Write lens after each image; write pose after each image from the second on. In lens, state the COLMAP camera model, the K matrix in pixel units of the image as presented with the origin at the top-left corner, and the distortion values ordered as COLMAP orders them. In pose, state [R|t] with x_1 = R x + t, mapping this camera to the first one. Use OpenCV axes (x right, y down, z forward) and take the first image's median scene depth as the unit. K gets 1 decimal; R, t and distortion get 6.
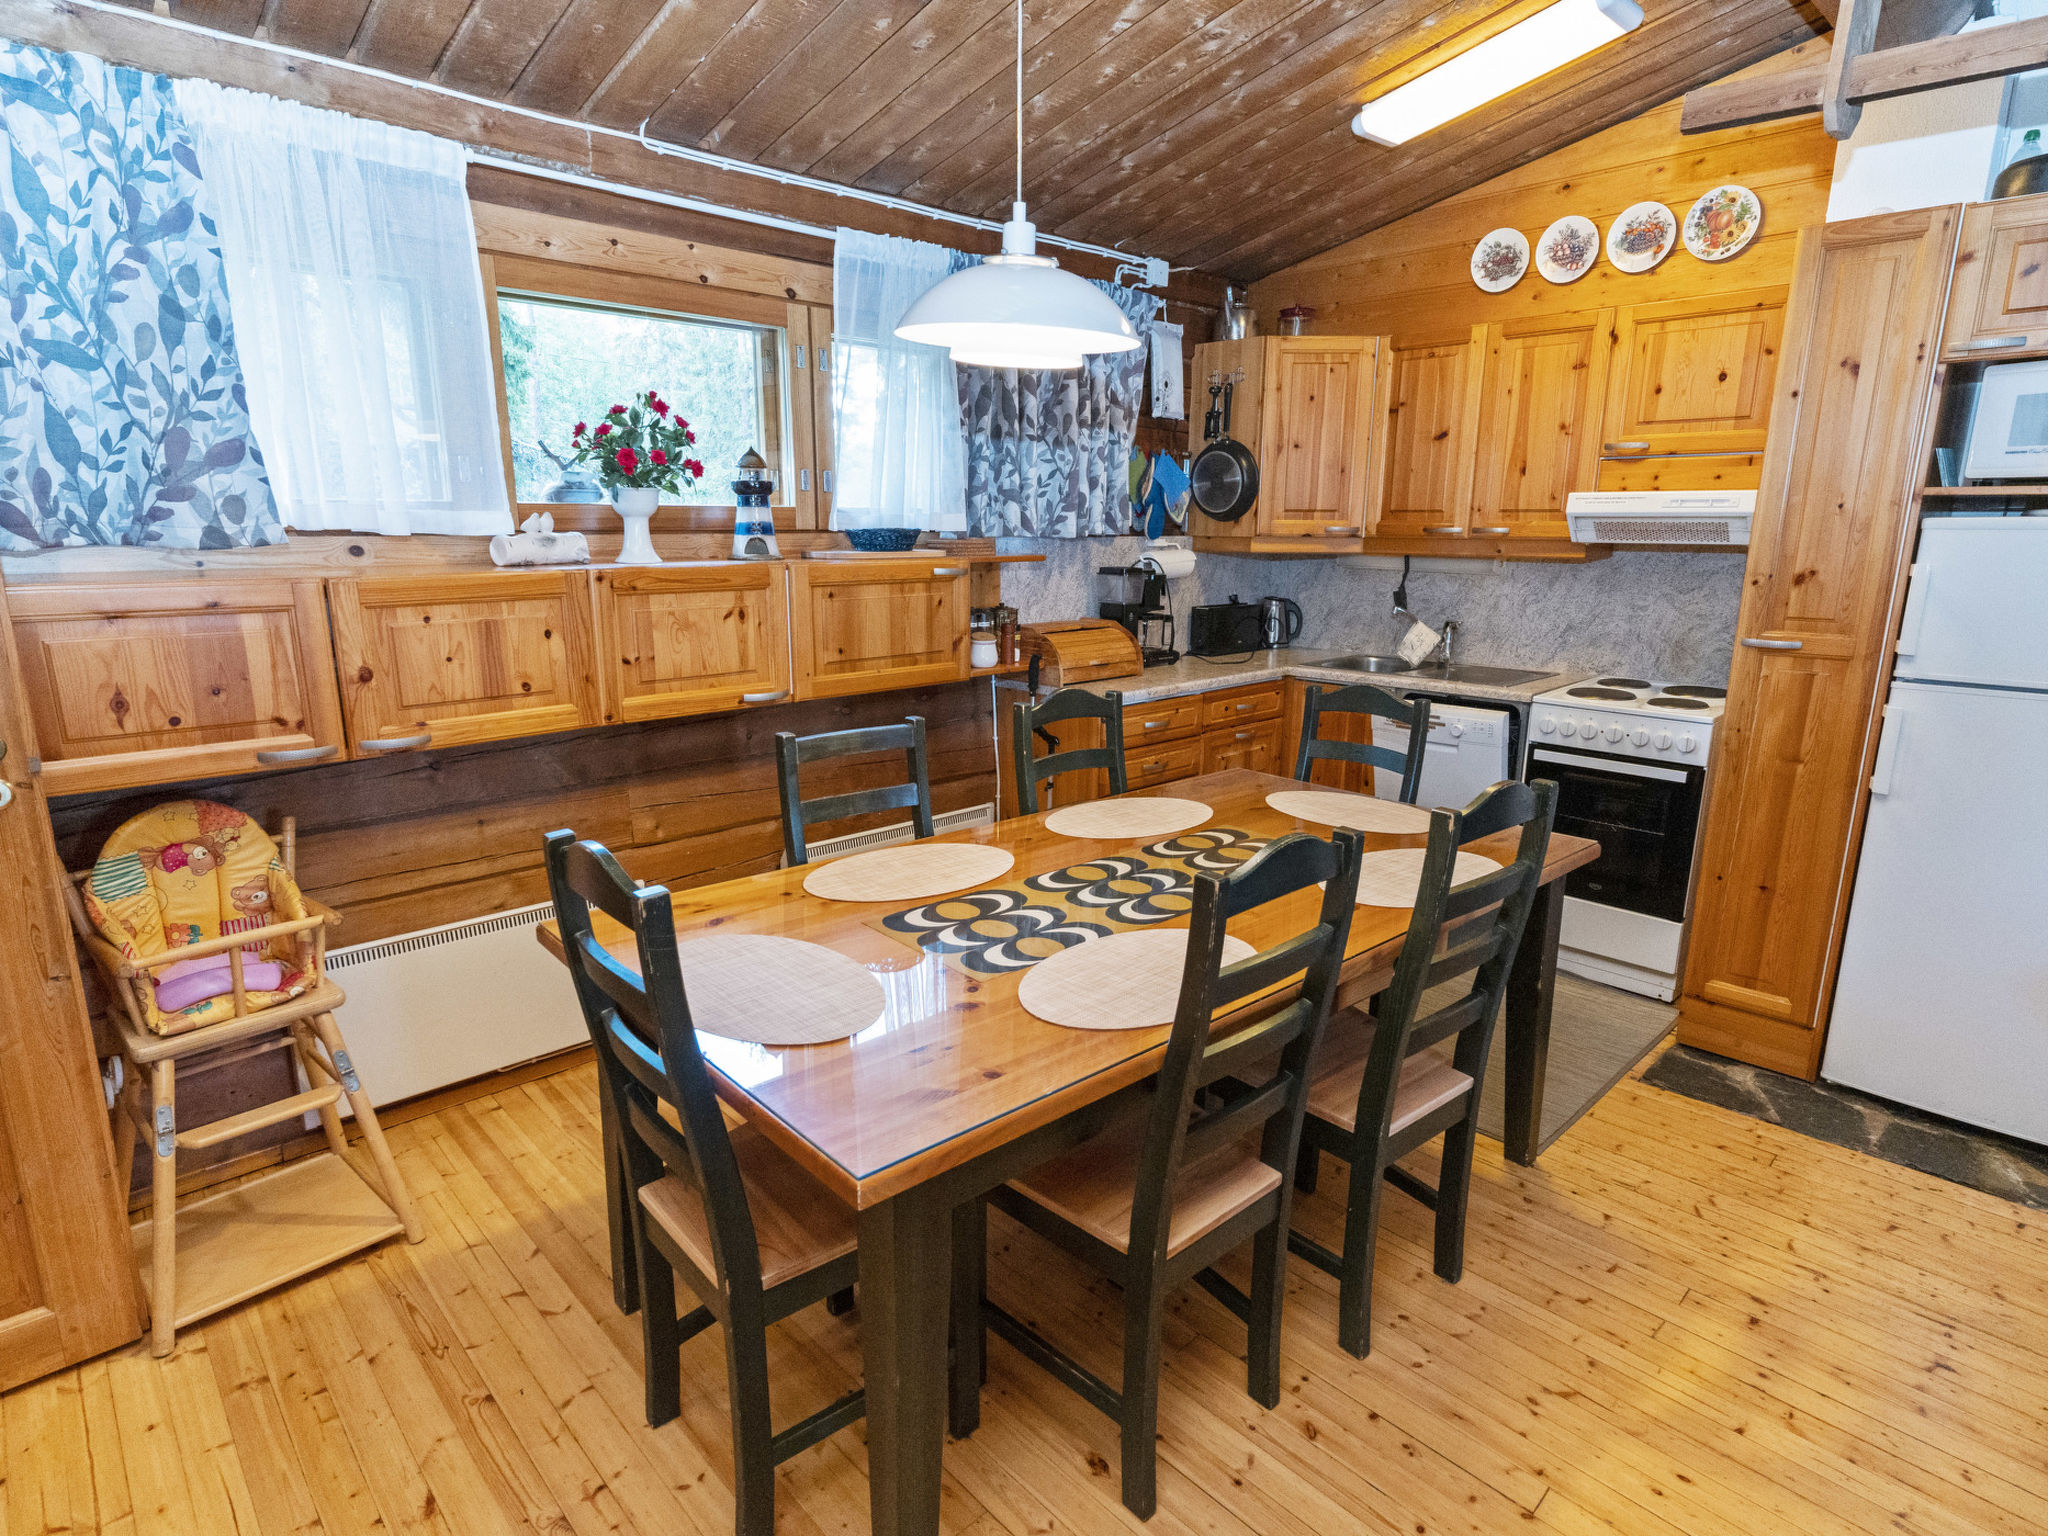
lens RADIAL K [[1111.6, 0, 1049.4], [0, 1111.6, 781.0], [0, 0, 1]] dist [-0.001402, -0.000327]
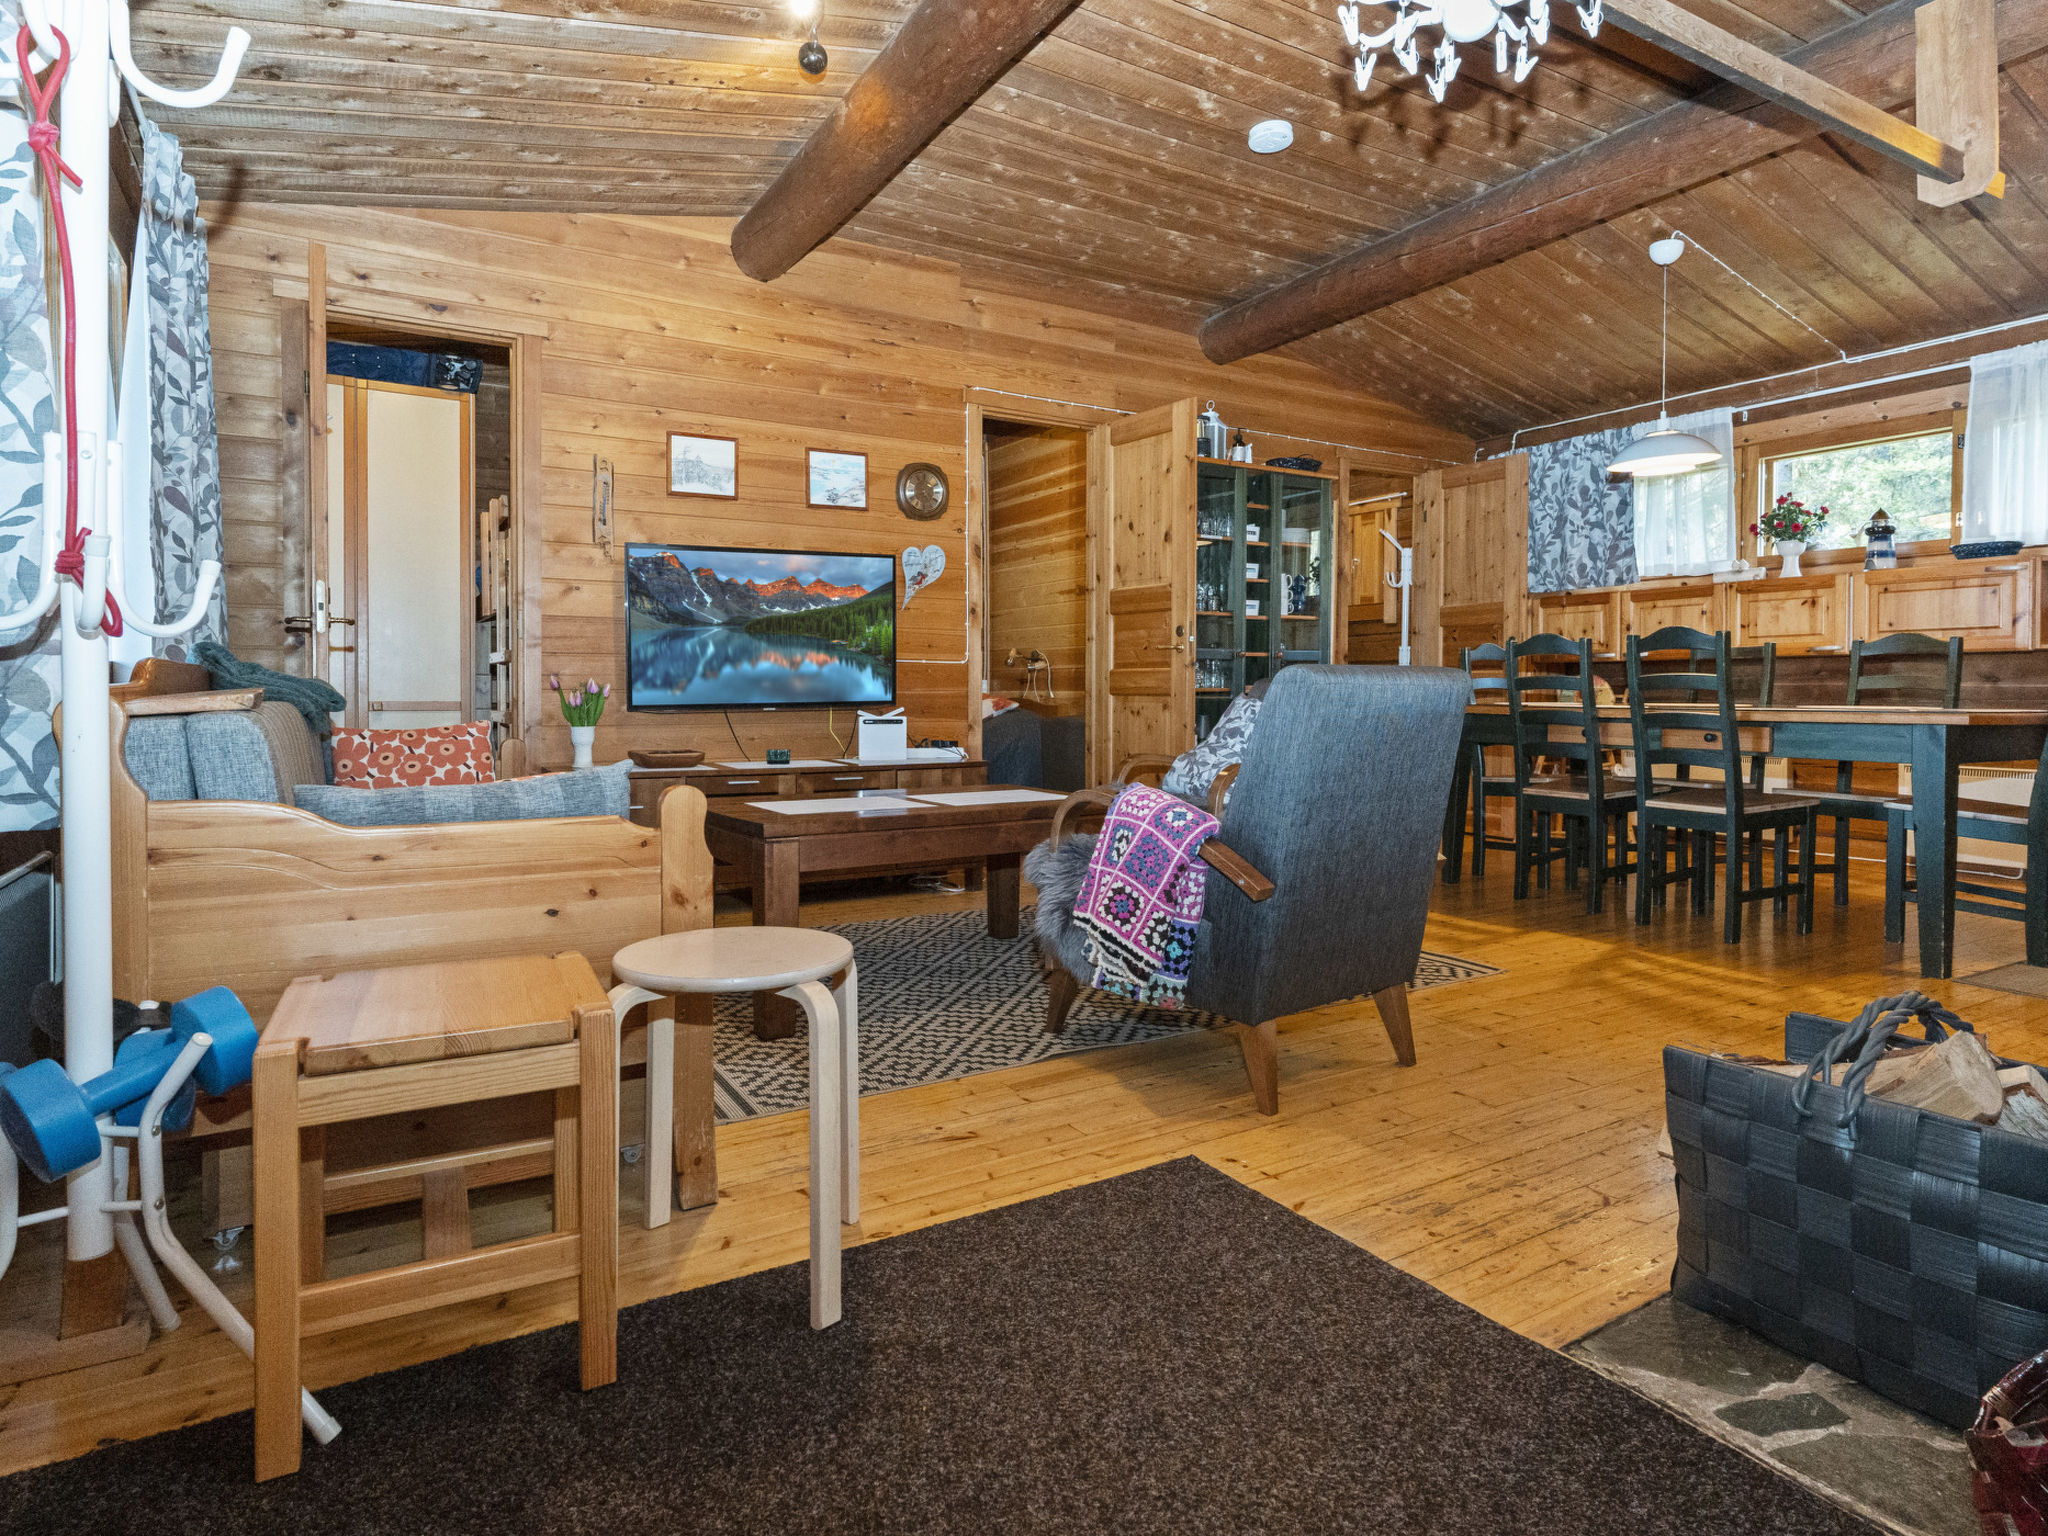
lens RADIAL K [[1111.6, 0, 1022.4], [0, 1111.6, 723.0], [0, 0, 1]] dist [-0.001402, -0.000327]
pose [[-0.242993, 0.020940, -0.969802, 1.382513], [-0.222500, 0.971908, 0.076735, 0.145717], [0.944165, 0.234427, -0.231507, 0.192880]]
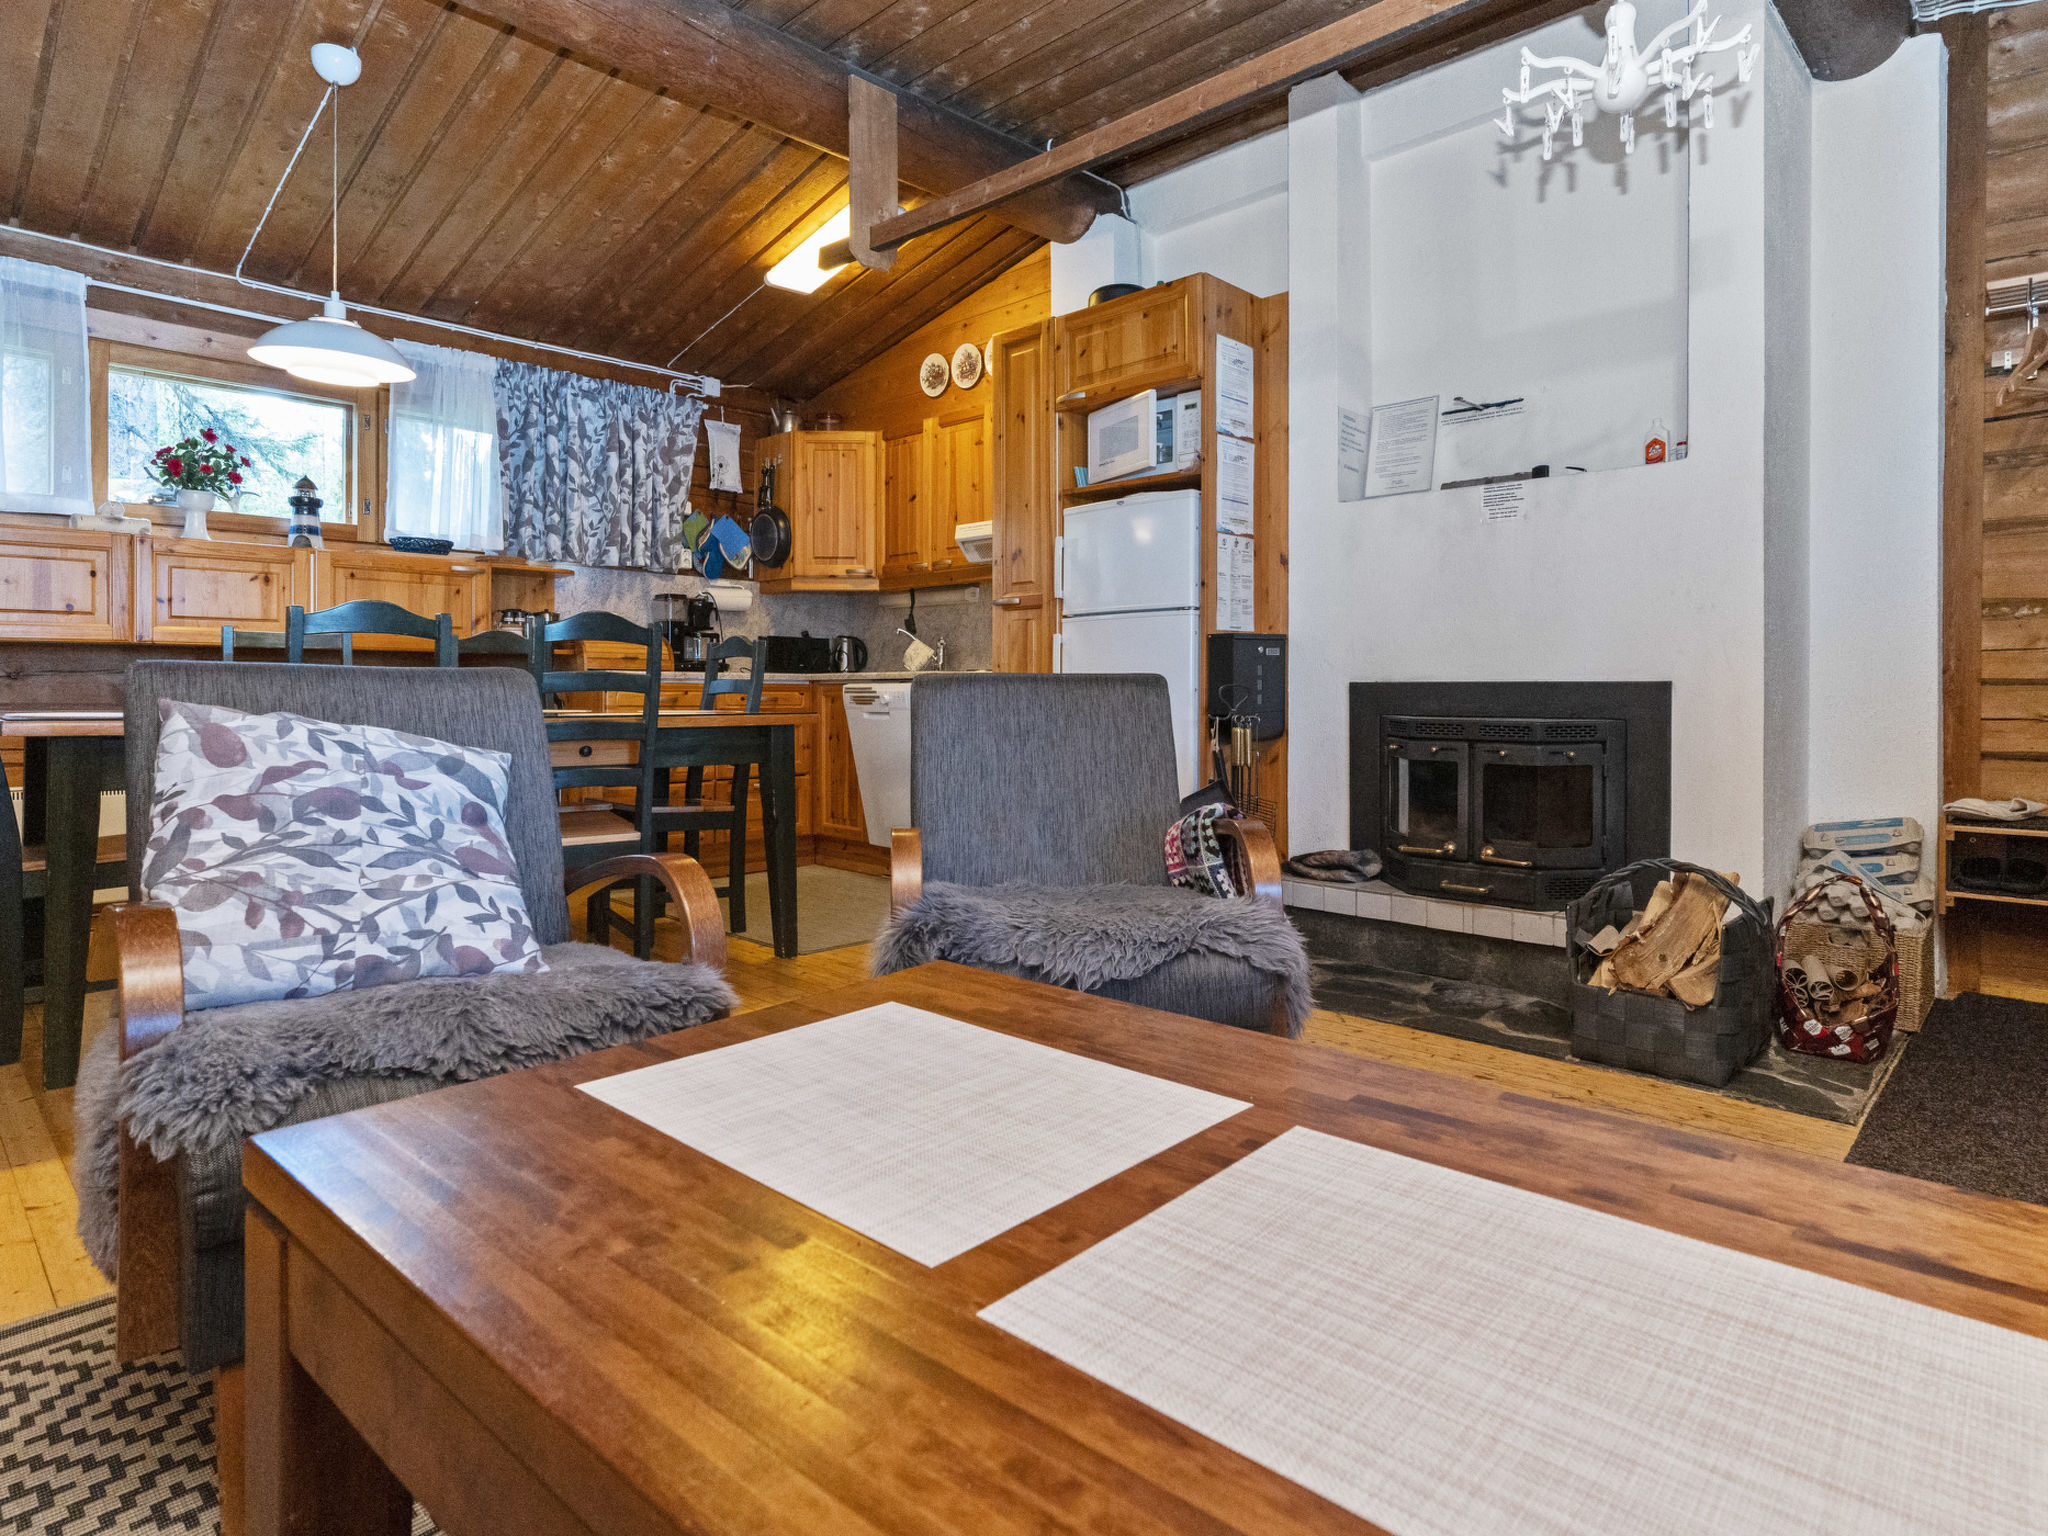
lens RADIAL K [[1111.6, 0, 1024.6], [0, 1111.6, 710.7], [0, 0, 1]] dist [-0.001402, -0.000327]
pose [[0.999820, -0.003409, 0.018688, 0.515715], [0.007290, 0.977295, -0.211759, 0.250094], [-0.017542, 0.211857, 0.977143, -0.286980]]
